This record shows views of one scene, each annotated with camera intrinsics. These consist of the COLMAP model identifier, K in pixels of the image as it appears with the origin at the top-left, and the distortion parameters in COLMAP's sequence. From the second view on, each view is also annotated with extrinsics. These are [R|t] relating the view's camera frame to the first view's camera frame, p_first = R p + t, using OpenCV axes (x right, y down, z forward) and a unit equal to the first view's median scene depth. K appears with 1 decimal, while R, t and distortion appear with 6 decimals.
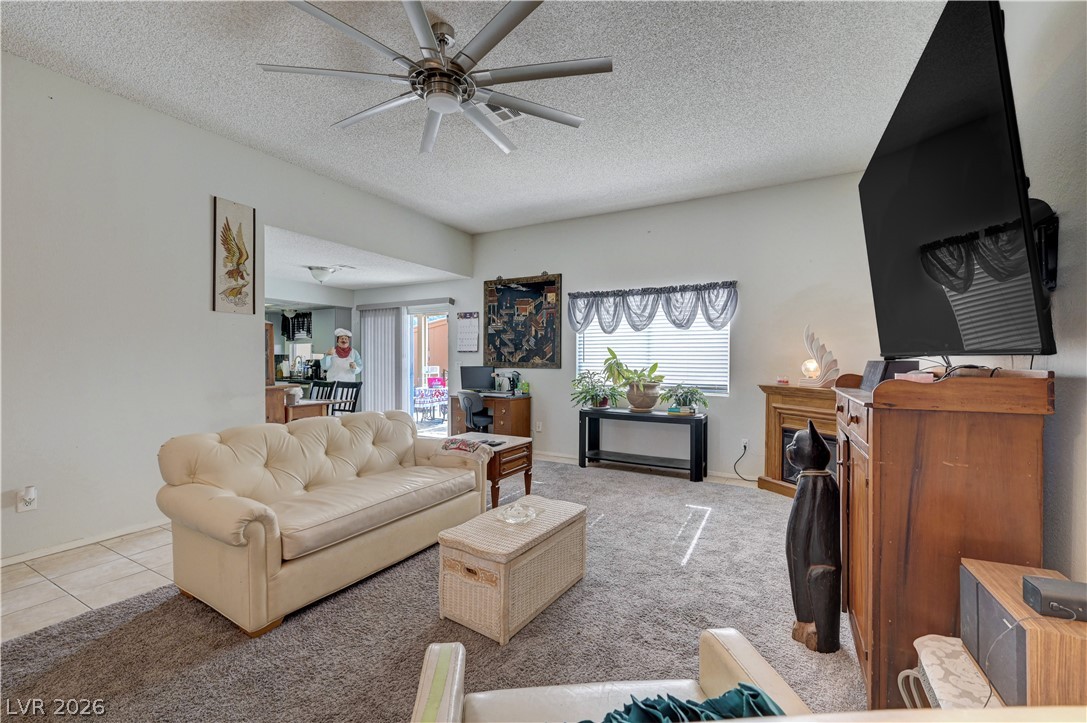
lens RADIAL K [[454.7, 0, 546.2], [0, 454.7, 366.8], [0, 0, 1]] dist [-0.007921, 0.002008]
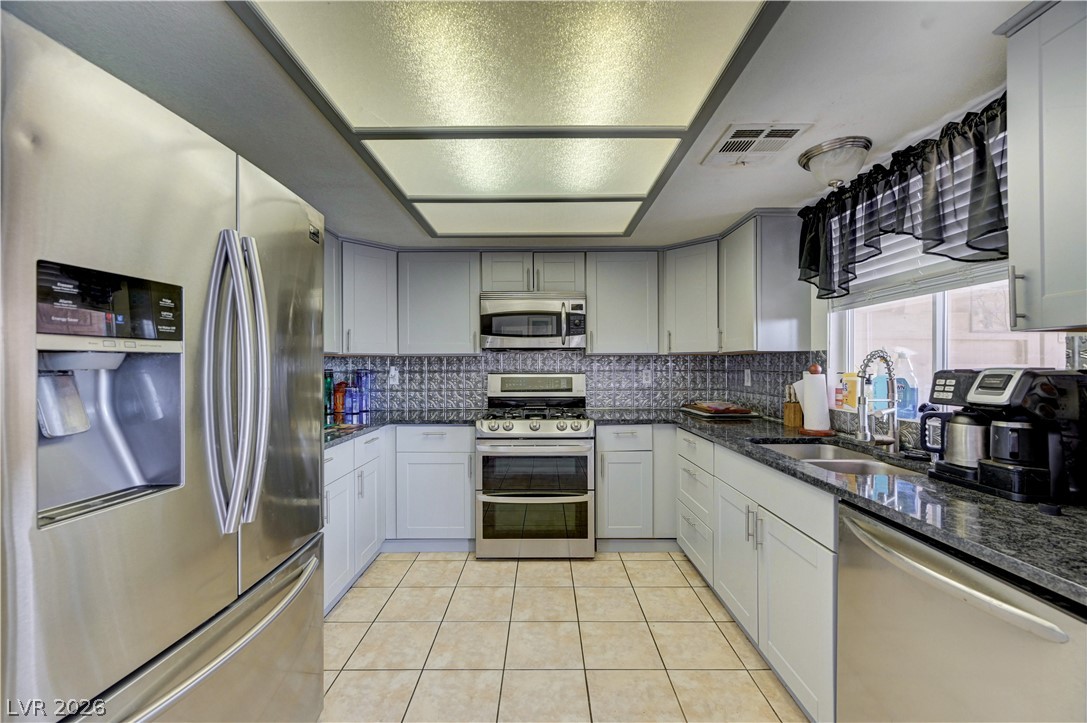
lens RADIAL K [[428.8, 0, 550.8], [0, 428.8, 367.0], [0, 0, 1]] dist [-0.002840, 0.000460]
pose [[0.498592, -0.000506, -0.866837, -0.643118], [-0.008855, 0.999945, -0.005676, -0.021147], [0.866792, 0.010506, 0.498560, 1.097722]]
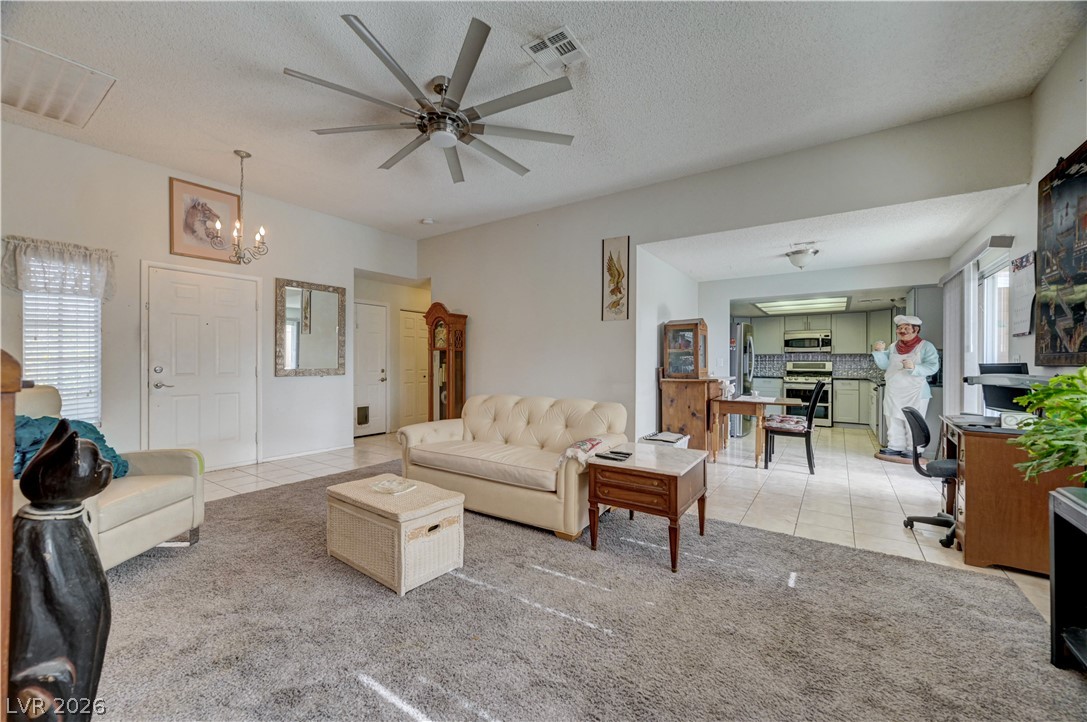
lens RADIAL K [[428.8, 0, 542.1], [0, 428.8, 364.8], [0, 0, 1]] dist [-0.002840, 0.000460]
pose [[-0.095452, 0.000262, -0.995434, 0.390060], [-0.018044, 0.999835, 0.001993, 0.008906], [0.995271, 0.018152, -0.095431, 0.602398]]
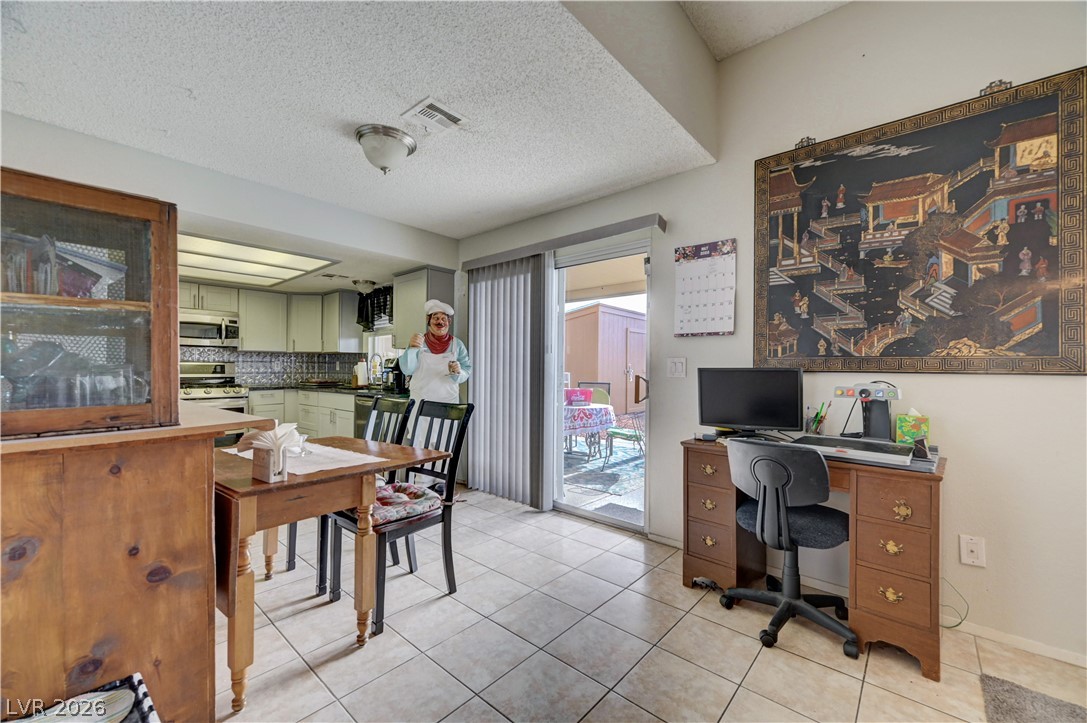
lens RADIAL K [[428.8, 0, 543.6], [0, 428.8, 363.5], [0, 0, 1]] dist [-0.002840, 0.000460]
pose [[0.977578, 0.000901, -0.210571, -0.270325], [-0.006563, 0.999635, -0.026189, 0.006097], [0.210470, 0.026983, 0.977228, 0.658798]]
